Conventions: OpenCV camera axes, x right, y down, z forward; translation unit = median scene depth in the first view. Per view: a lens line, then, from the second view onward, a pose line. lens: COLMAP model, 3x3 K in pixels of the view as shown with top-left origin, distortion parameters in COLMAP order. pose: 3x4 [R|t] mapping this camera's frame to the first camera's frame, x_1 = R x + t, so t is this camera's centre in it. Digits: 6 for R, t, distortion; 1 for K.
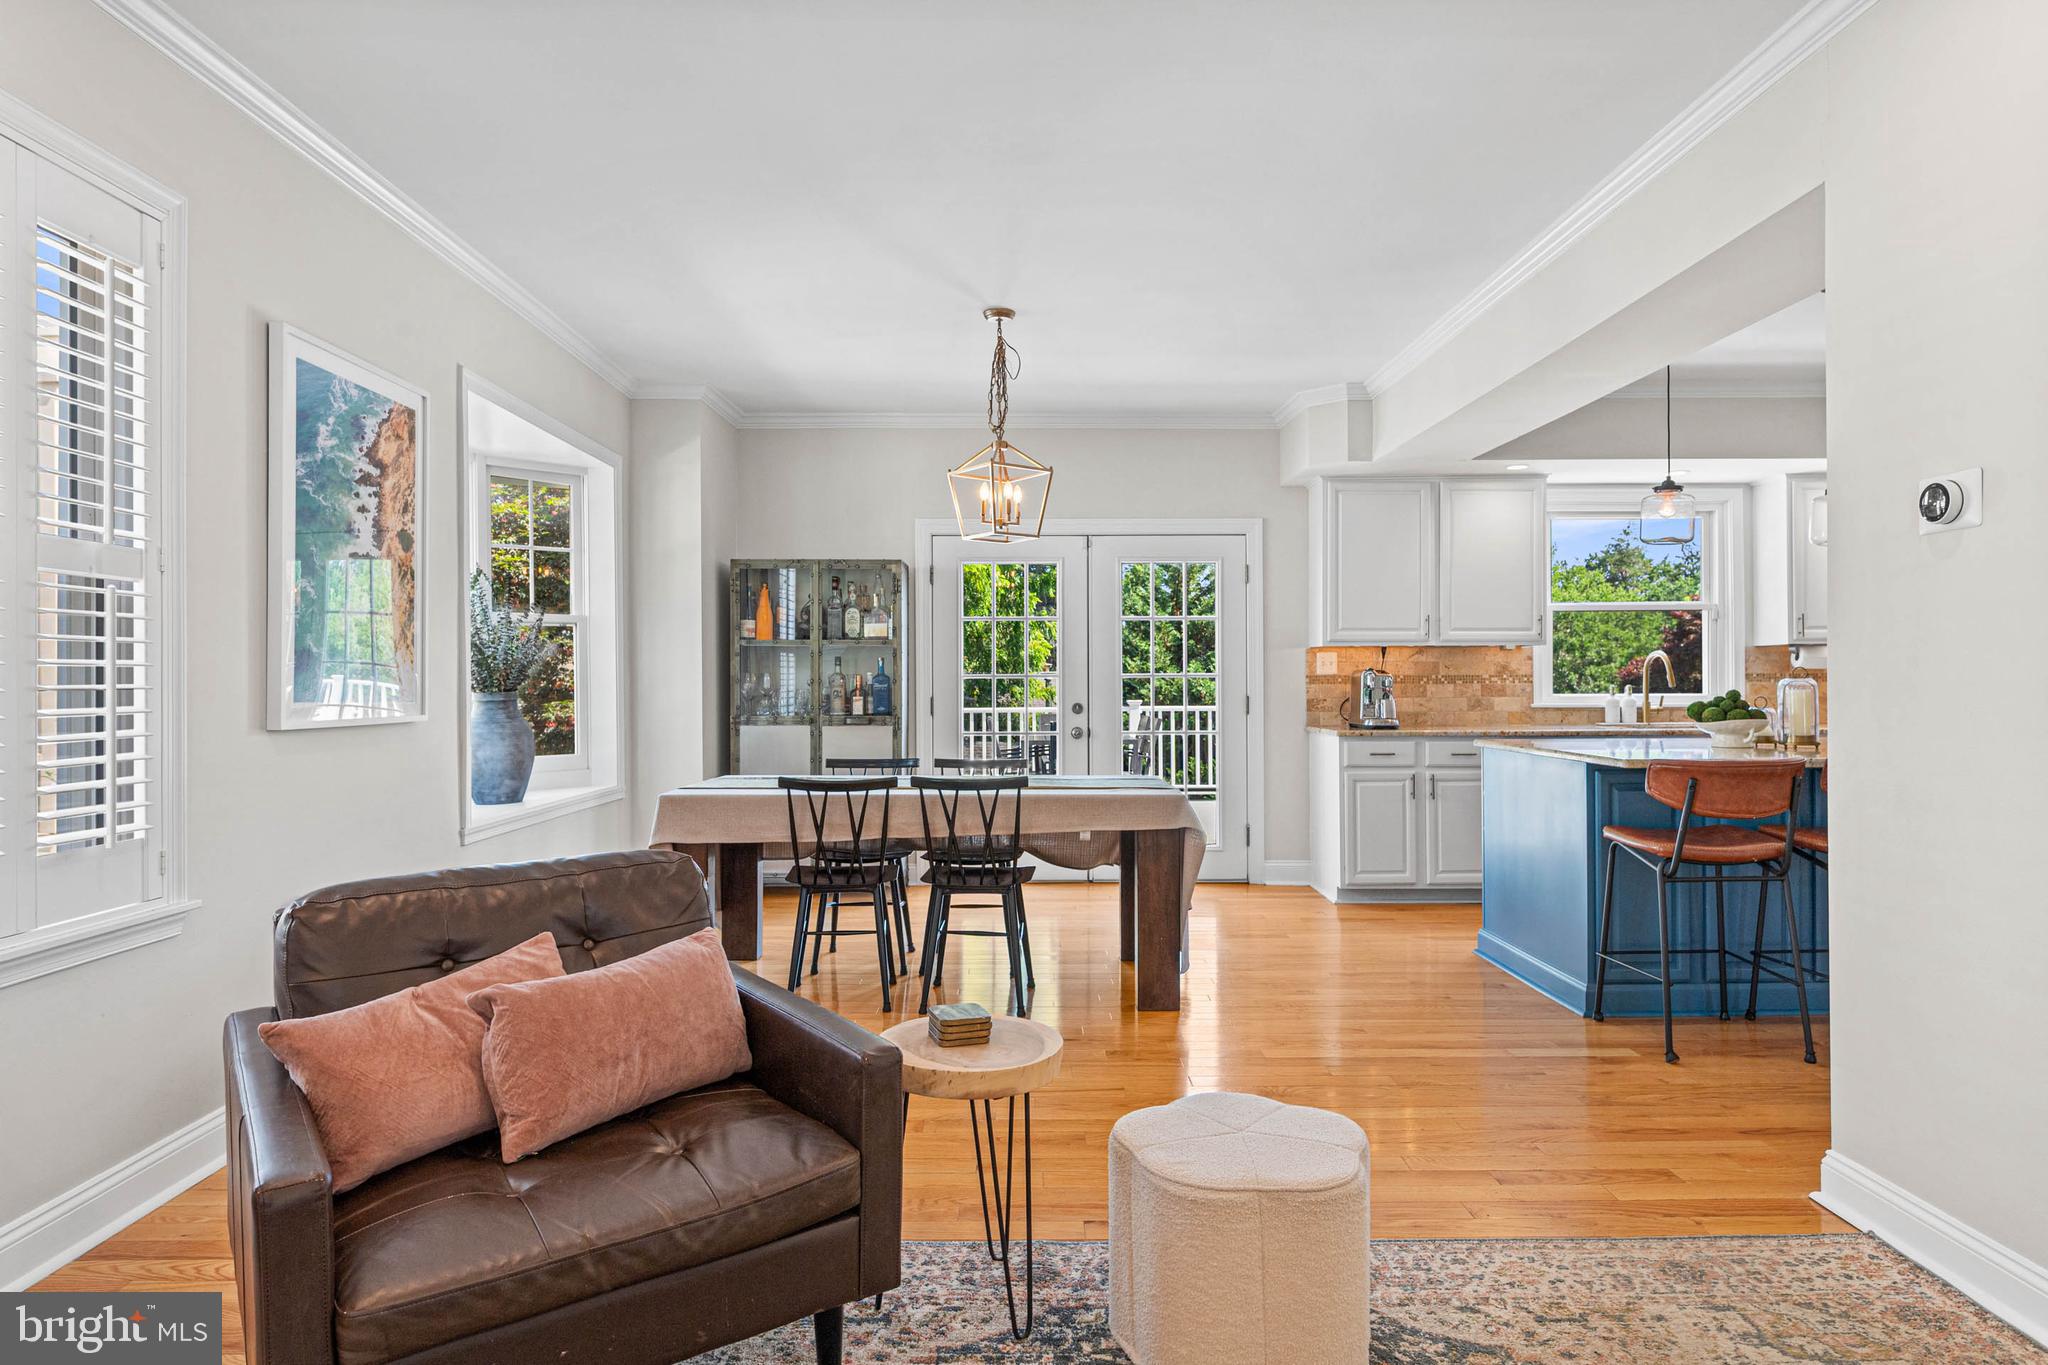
lens RADIAL K [[1176.8, 0, 1026.4], [0, 1176.8, 679.4], [0, 0, 1]] dist [0.001271, -0.000650]
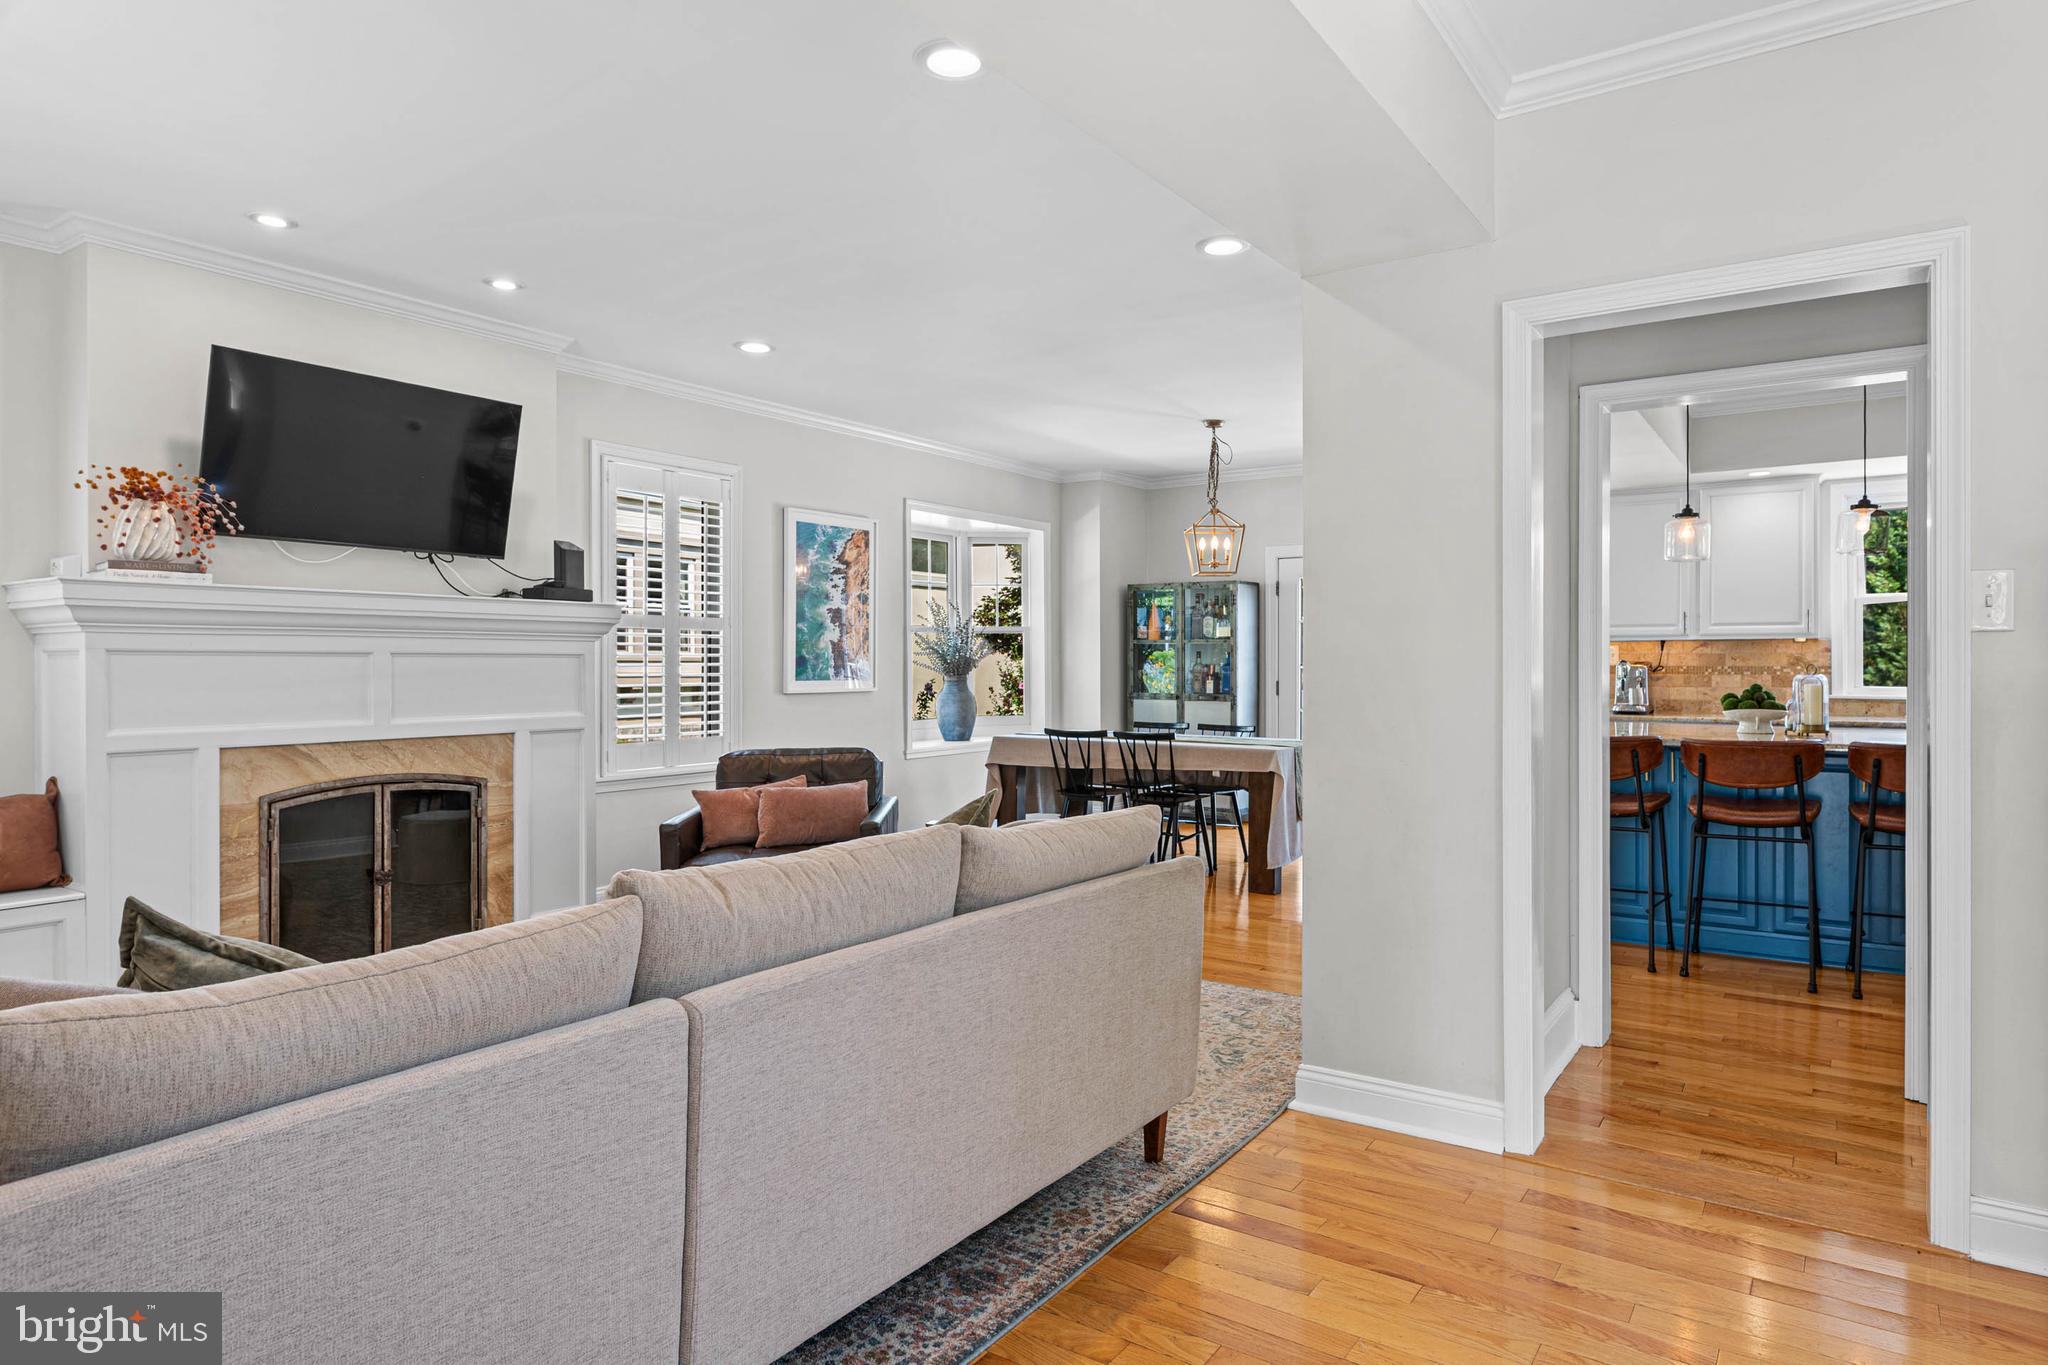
lens RADIAL K [[1185.3, 0, 1021.6], [0, 1185.3, 667.9], [0, 0, 1]] dist [0.001054, -0.001541]
pose [[0.813902, 0.005356, -0.580978, 0.496839], [-0.000738, 0.999966, 0.008185, -0.011410], [0.581002, -0.006233, 0.813878, -0.268853]]
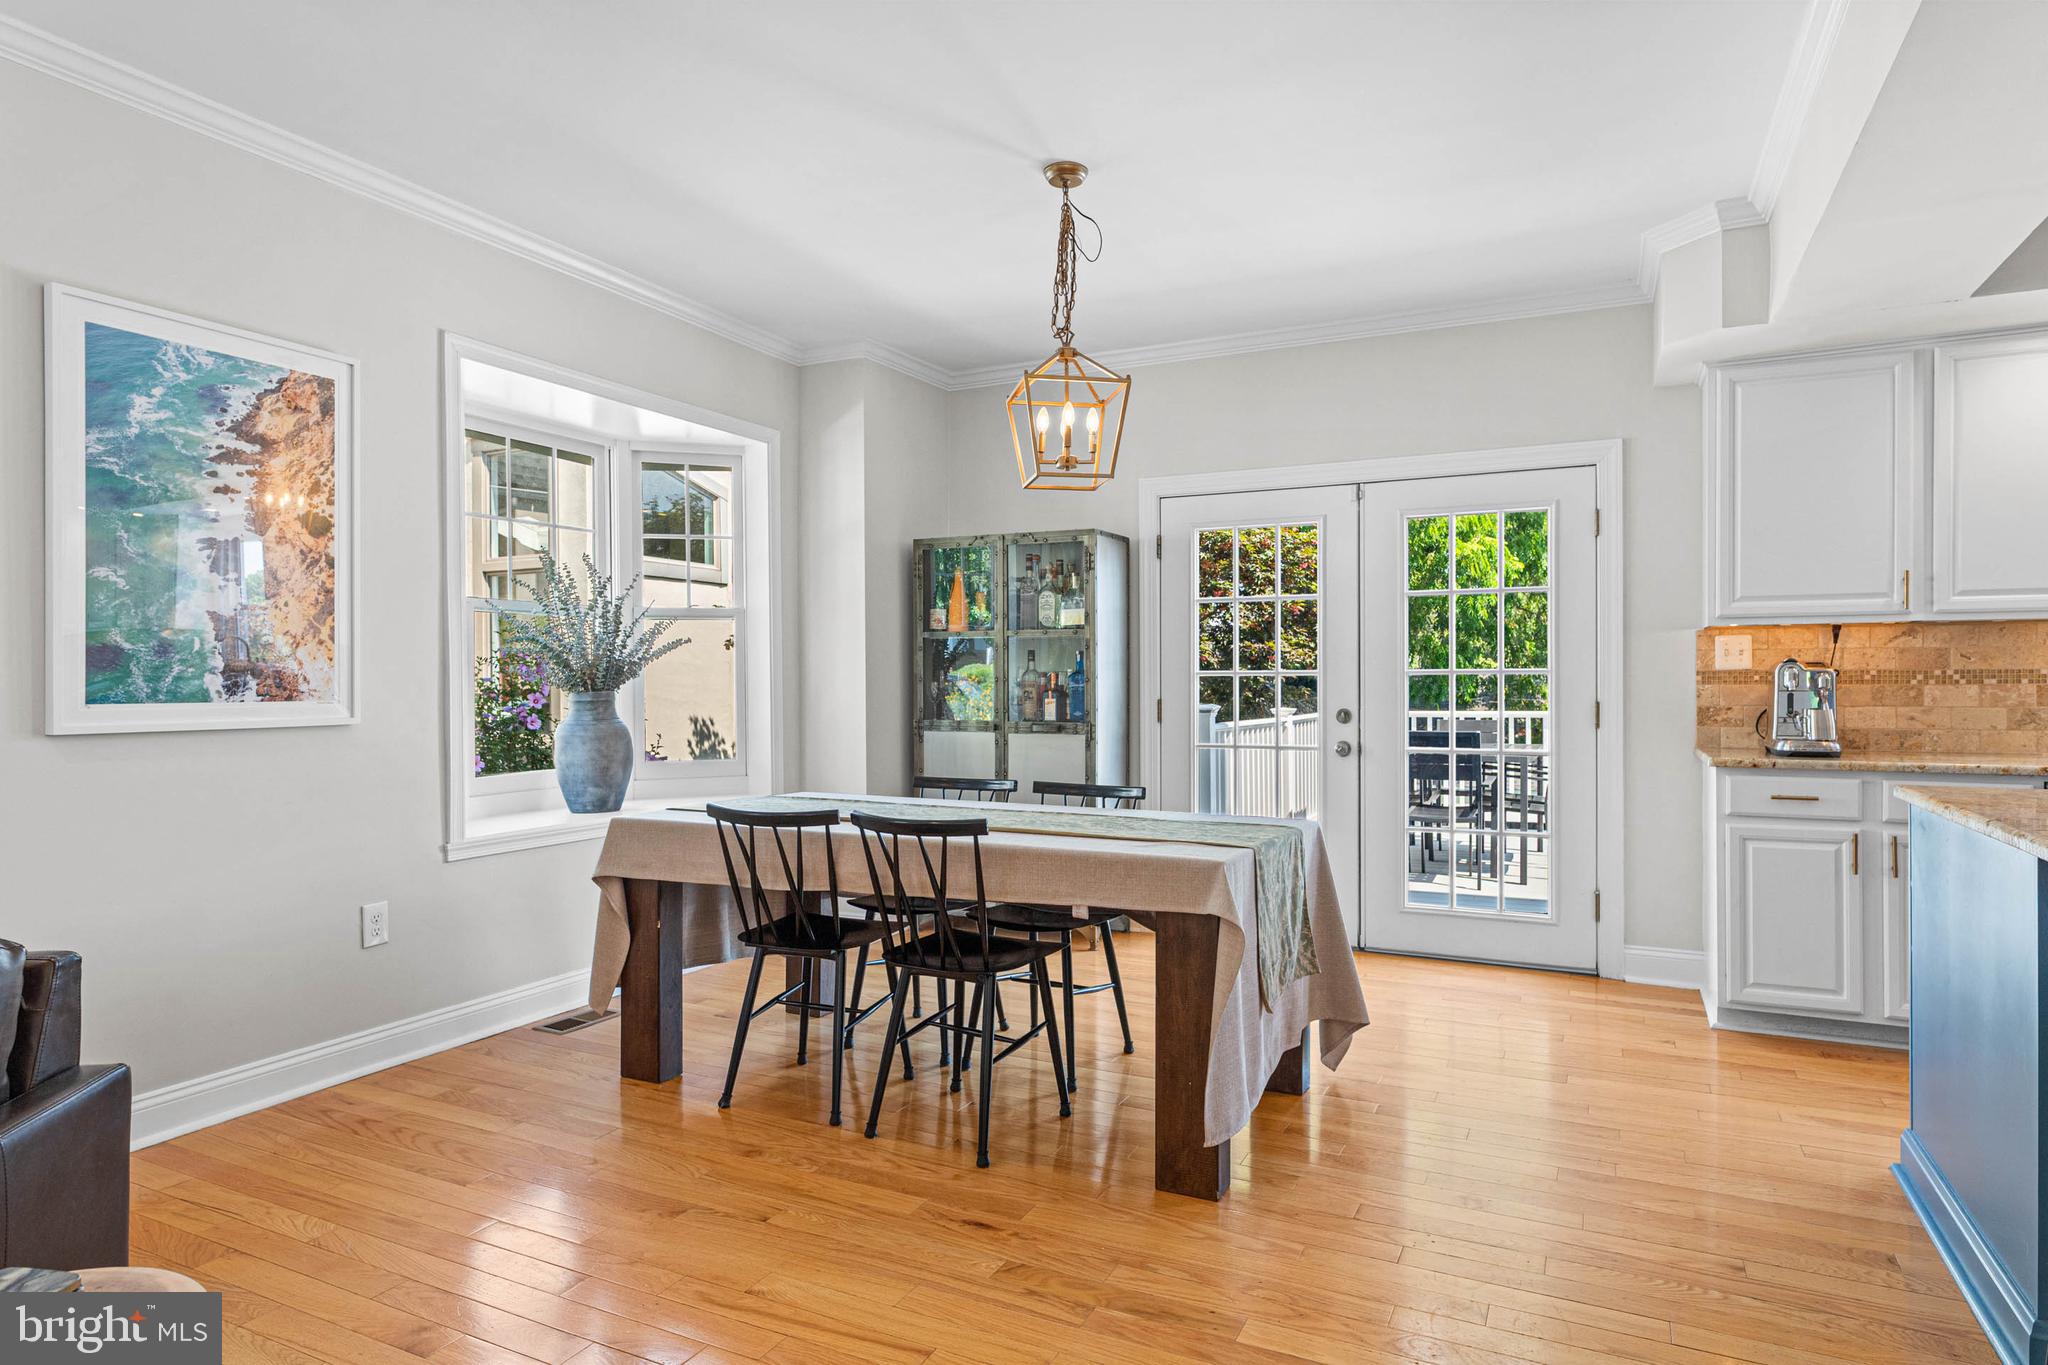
lens RADIAL K [[1175.7, 0, 1025.3], [0, 1175.7, 684.0], [0, 0, 1]] dist [0.001566, -0.000653]
pose [[0.891970, 0.001898, -0.452092, 0.217771], [0.000986, 0.999981, 0.006143, -0.000501], [0.452094, -0.005925, 0.891950, 0.263844]]
